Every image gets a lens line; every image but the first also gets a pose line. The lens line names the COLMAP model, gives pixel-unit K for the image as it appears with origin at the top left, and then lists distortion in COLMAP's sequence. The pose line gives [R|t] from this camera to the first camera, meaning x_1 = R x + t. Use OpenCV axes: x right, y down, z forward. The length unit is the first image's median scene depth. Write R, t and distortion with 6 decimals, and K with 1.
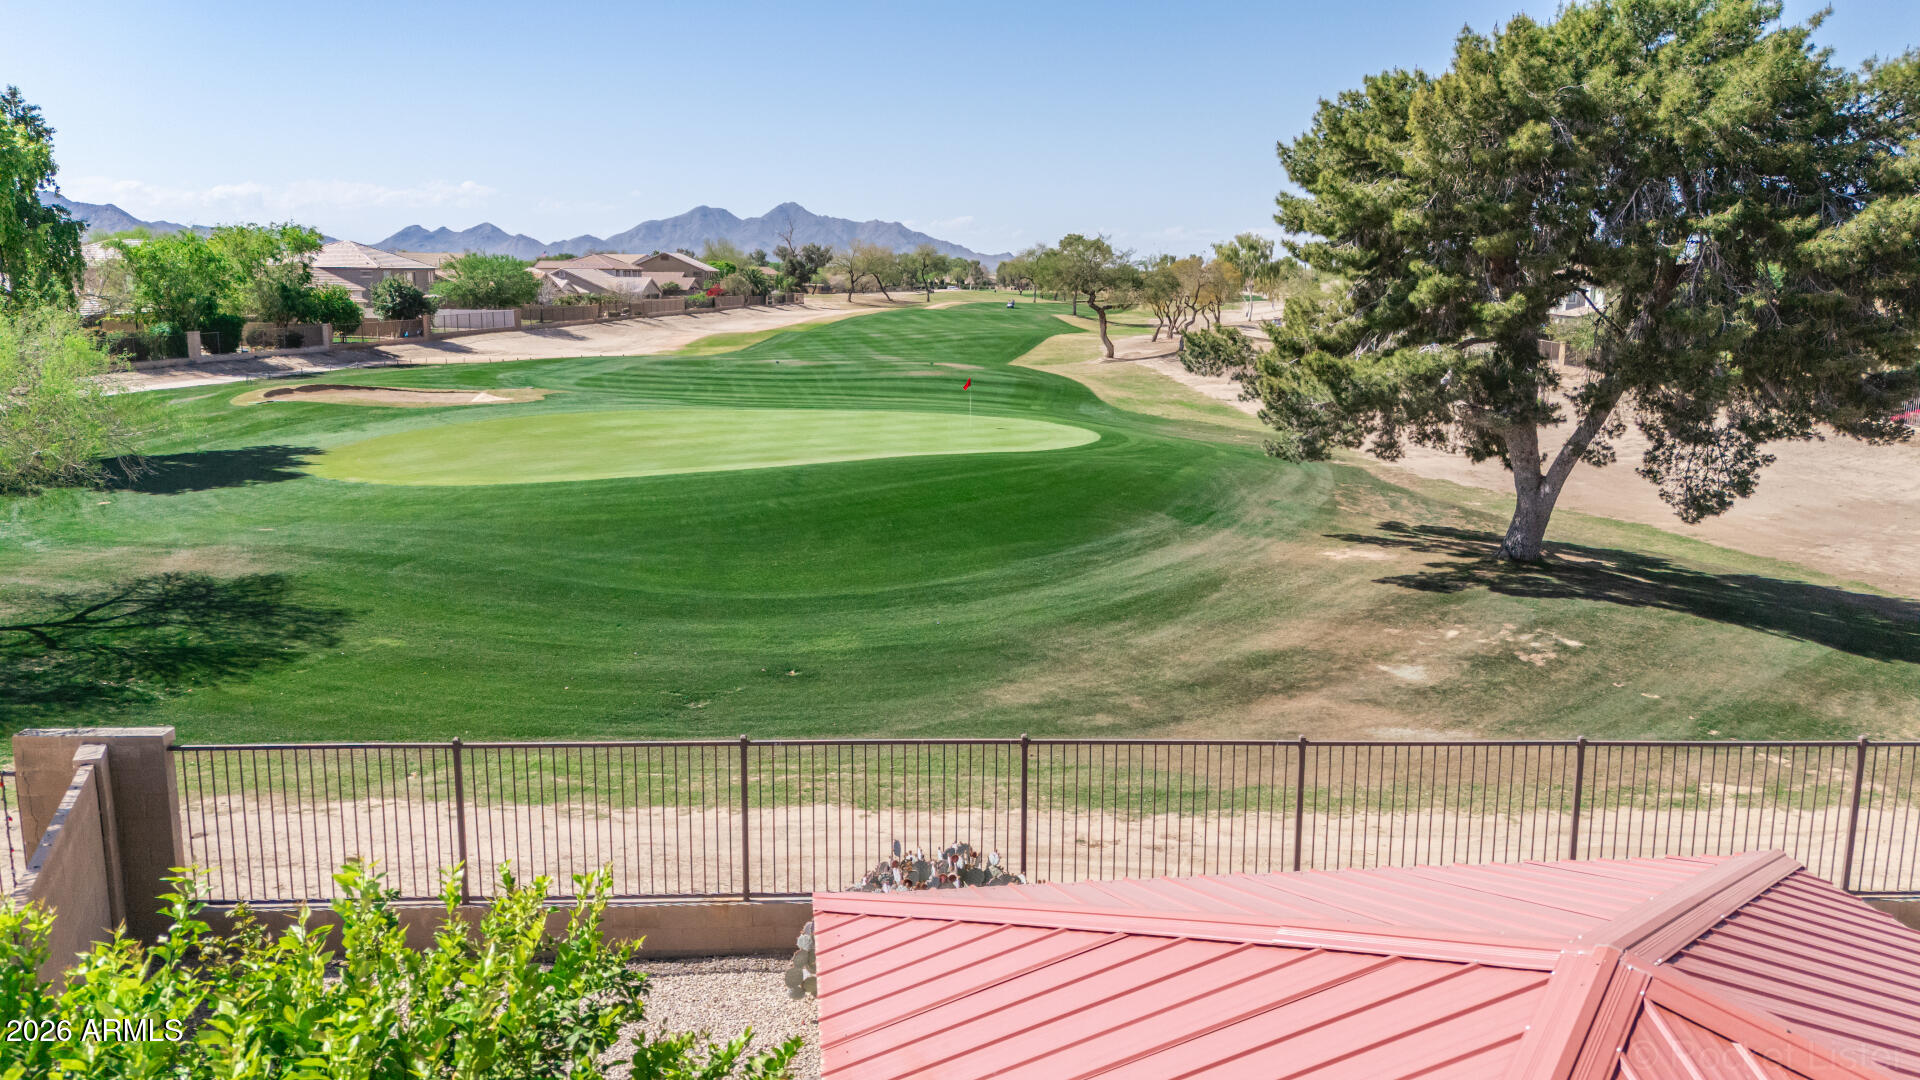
lens RADIAL K [[1433.2, 0, 975.8], [0, 1433.2, 543.8], [0, 0, 1]] dist [0.107950, -0.120118]
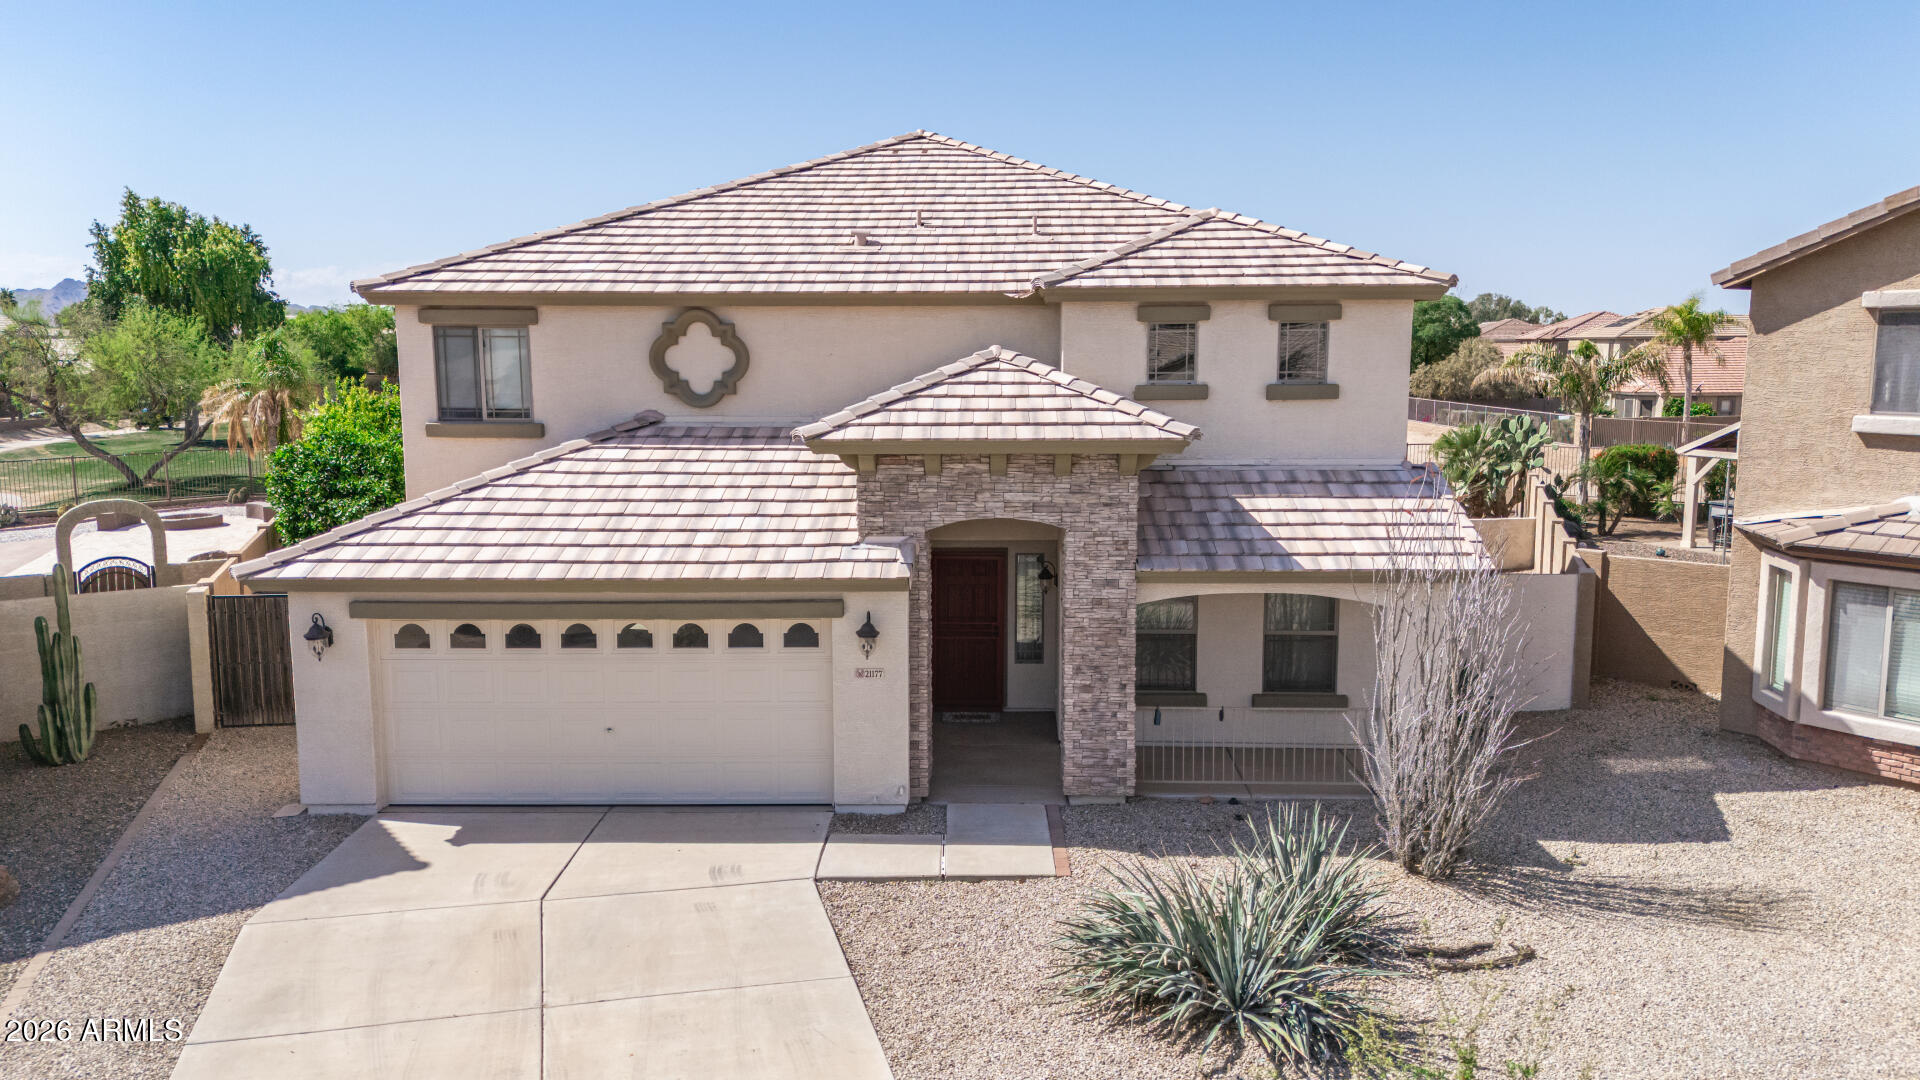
lens RADIAL K [[1387.4, 0, 972.3], [0, 1387.4, 548.8], [0, 0, 1]] dist [0.101451, -0.101323]
pose [[0.998791, 0.000211, -0.049156, 0.149620], [-0.002202, 0.999179, -0.040461, 0.071958], [0.049107, 0.040520, 0.997971, -0.319815]]
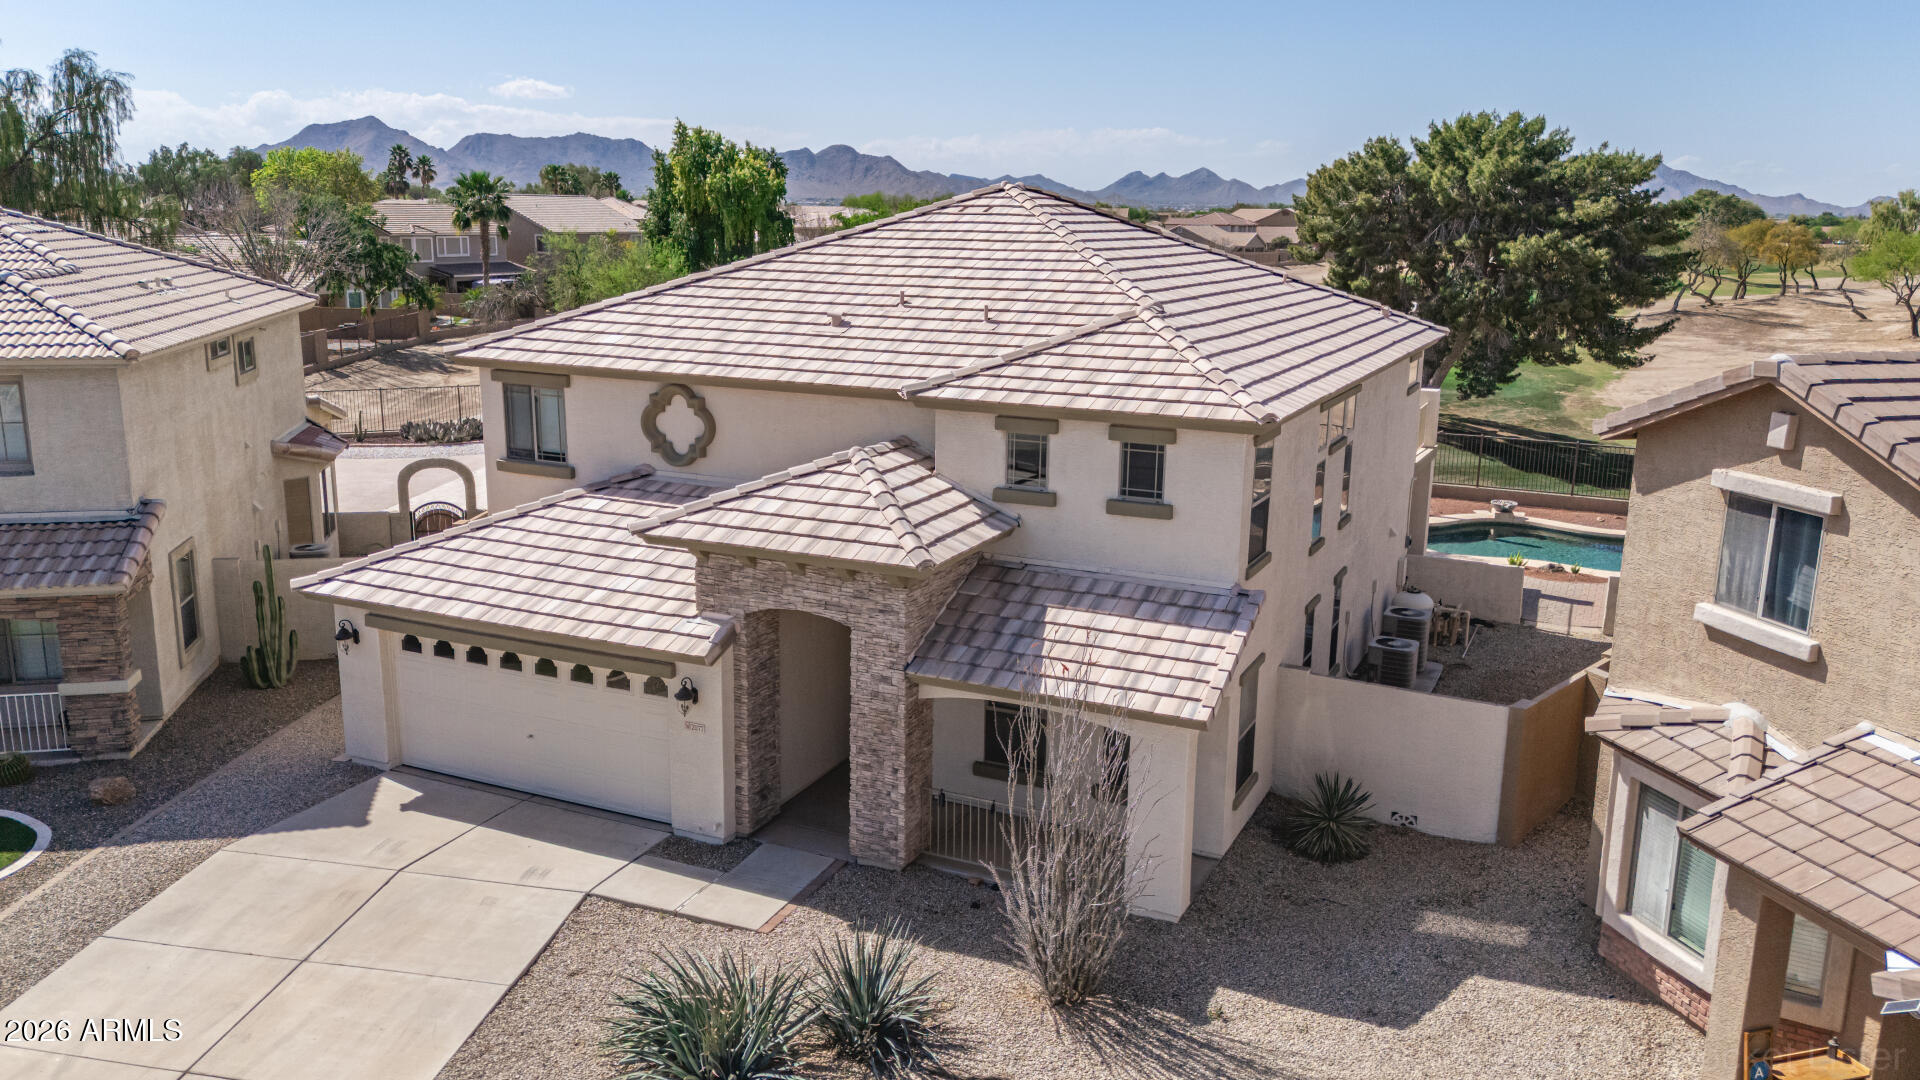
lens RADIAL K [[1433.2, 0, 975.8], [0, 1433.2, 543.8], [0, 0, 1]] dist [0.107950, -0.120118]
pose [[0.896305, 0.109116, -0.429804, 0.243810], [-0.094112, 0.993980, 0.056088, 0.041146], [0.433337, -0.009822, 0.901178, -0.321032]]
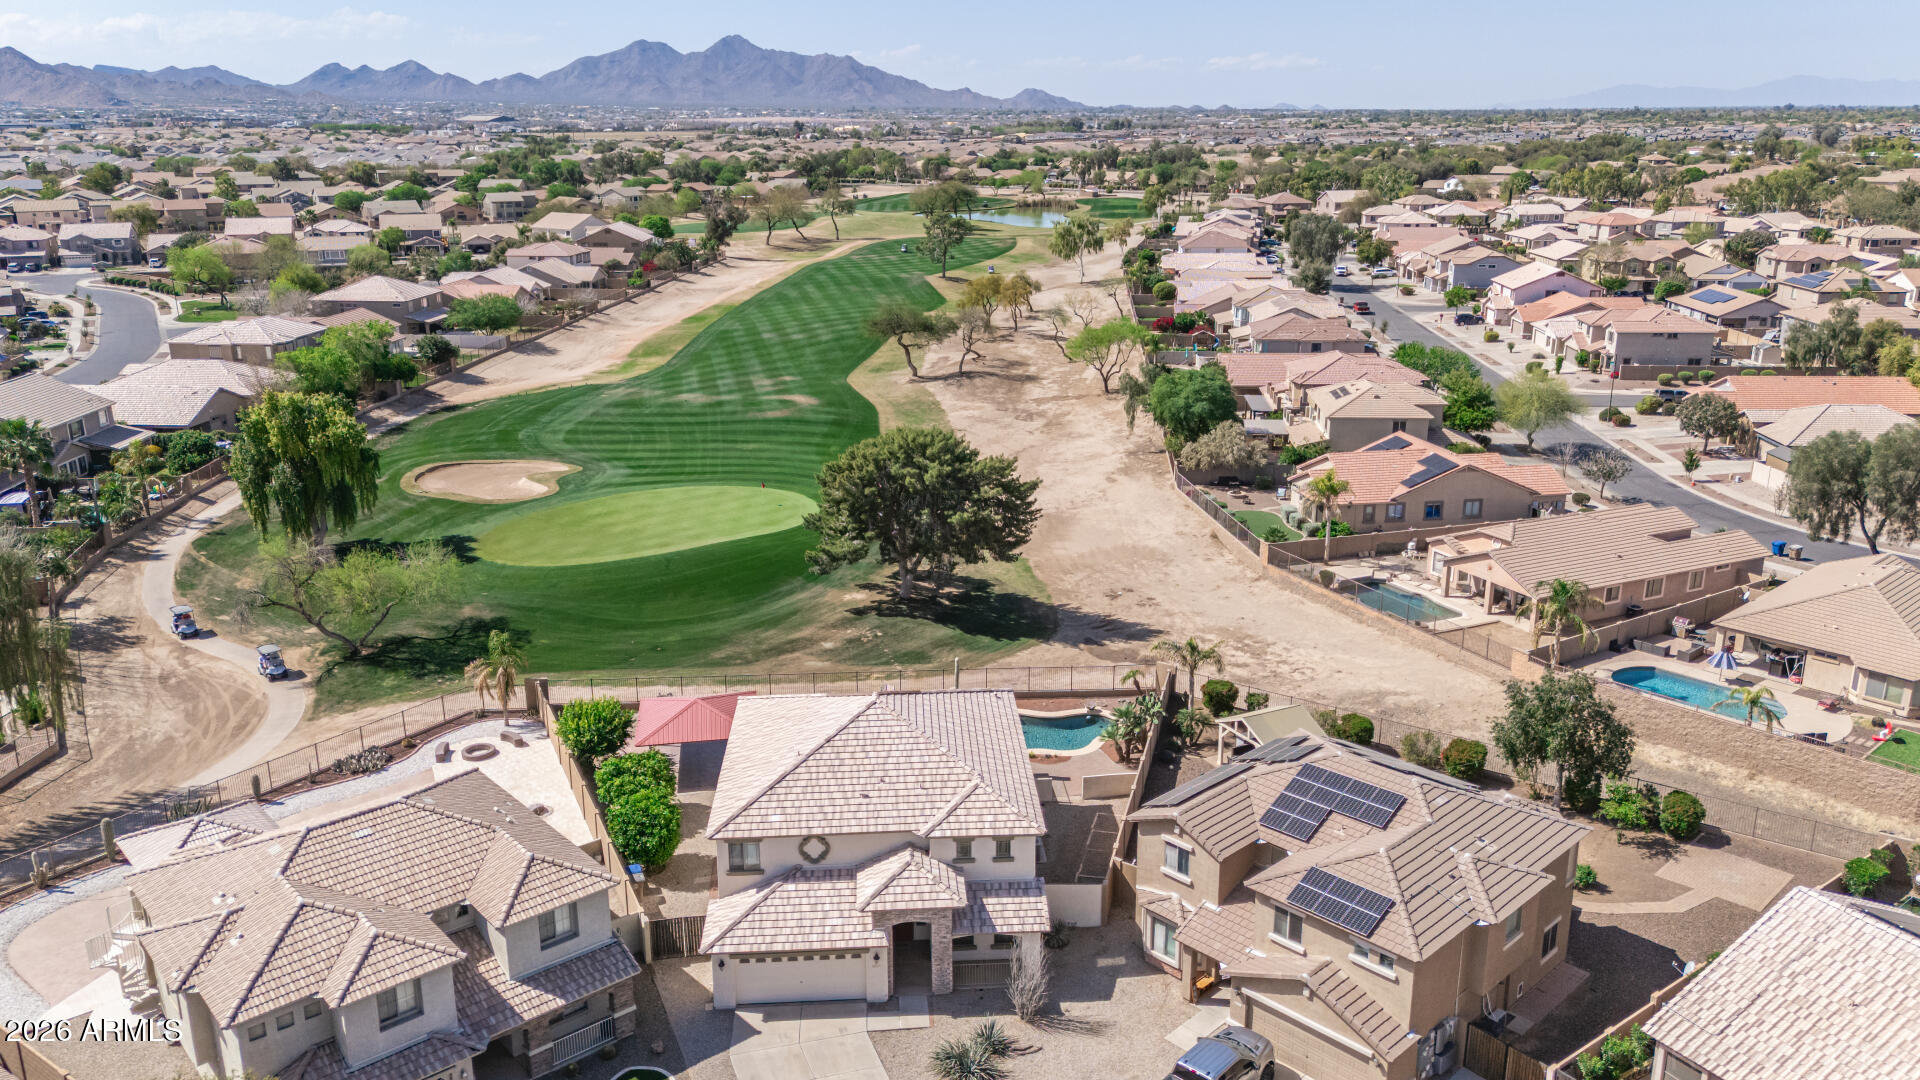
lens RADIAL K [[1387.4, 0, 972.3], [0, 1387.4, 548.8], [0, 0, 1]] dist [0.101451, -0.101323]
pose [[0.999251, -0.016178, 0.035160, 0.151496], [0.012704, 0.995216, 0.096870, -0.137062], [-0.036559, -0.096351, 0.994676, -0.698860]]
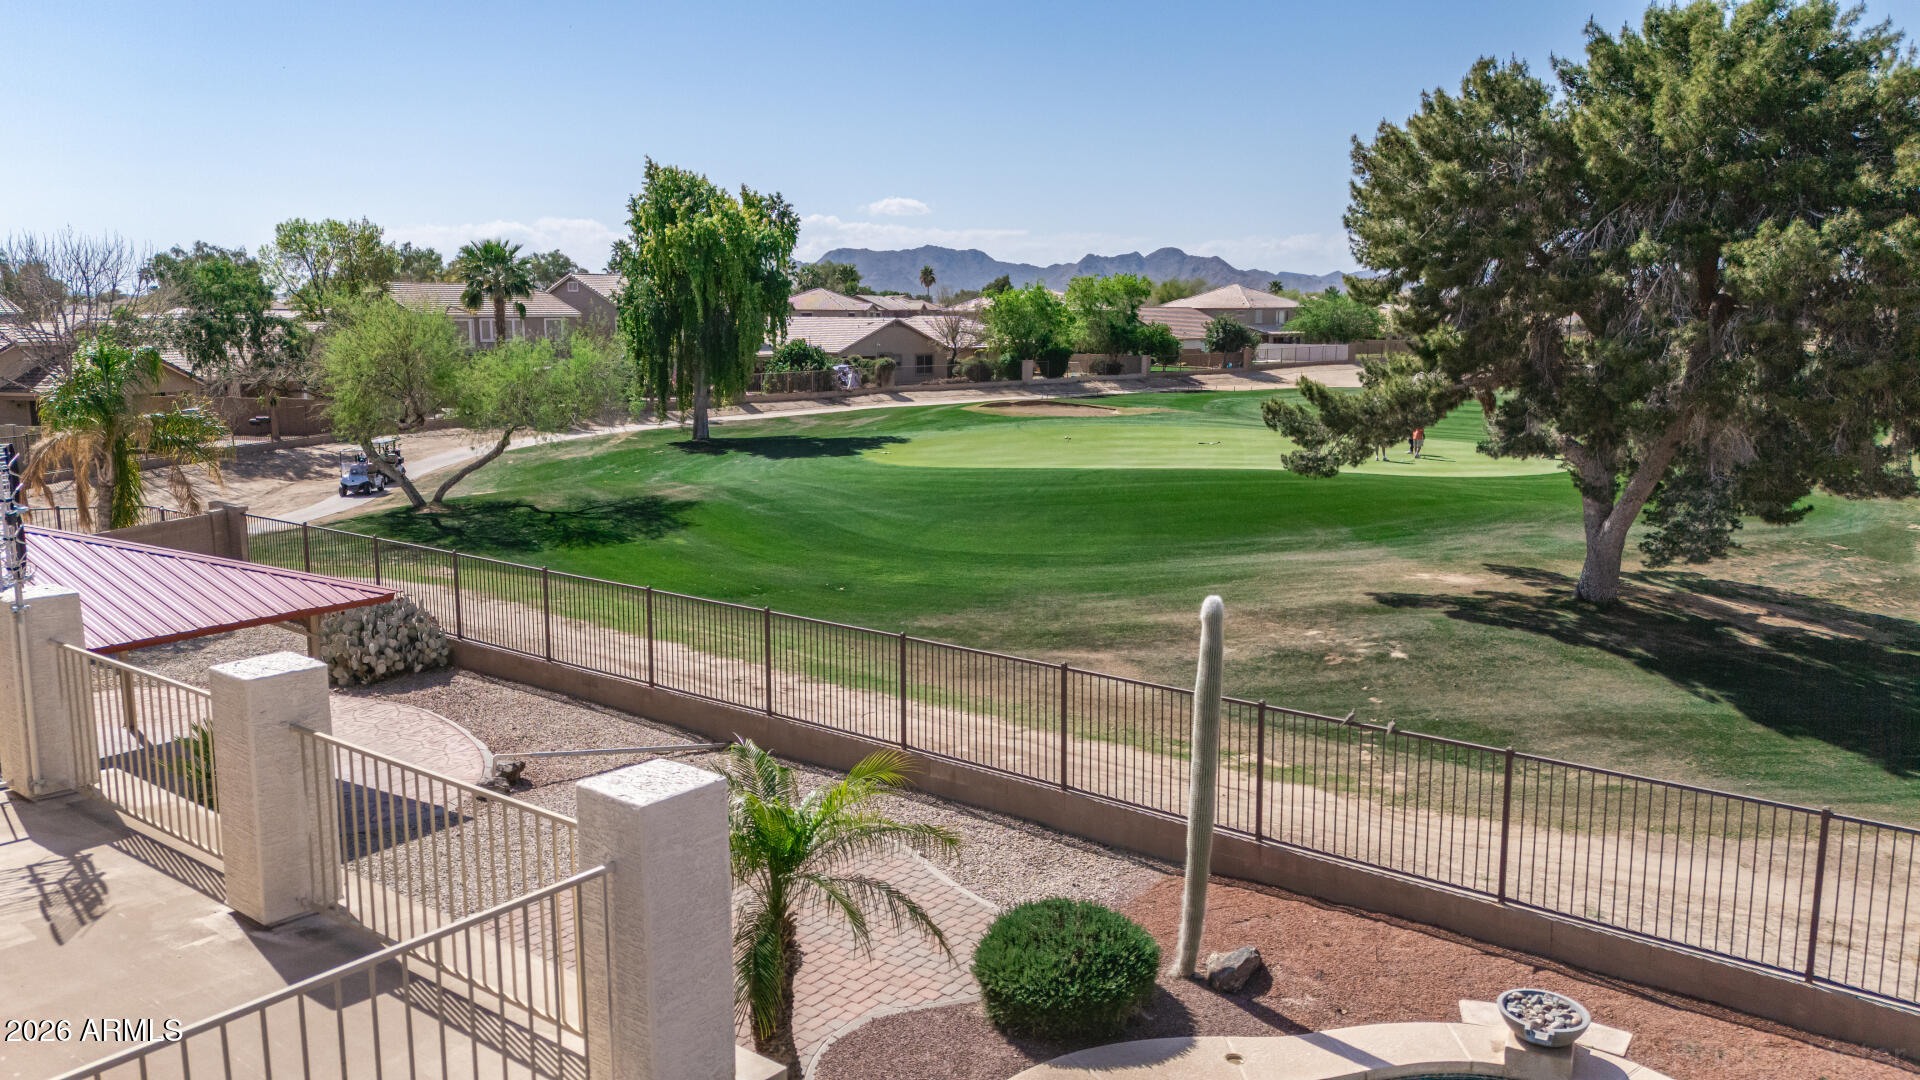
lens RADIAL K [[1387.4, 0, 972.3], [0, 1387.4, 548.8], [0, 0, 1]] dist [0.101451, -0.101323]
pose [[0.772421, 0.102480, -0.626788, 0.232692], [-0.113462, 0.993286, 0.022577, 0.001065], [0.624893, 0.053678, 0.778863, 0.003935]]
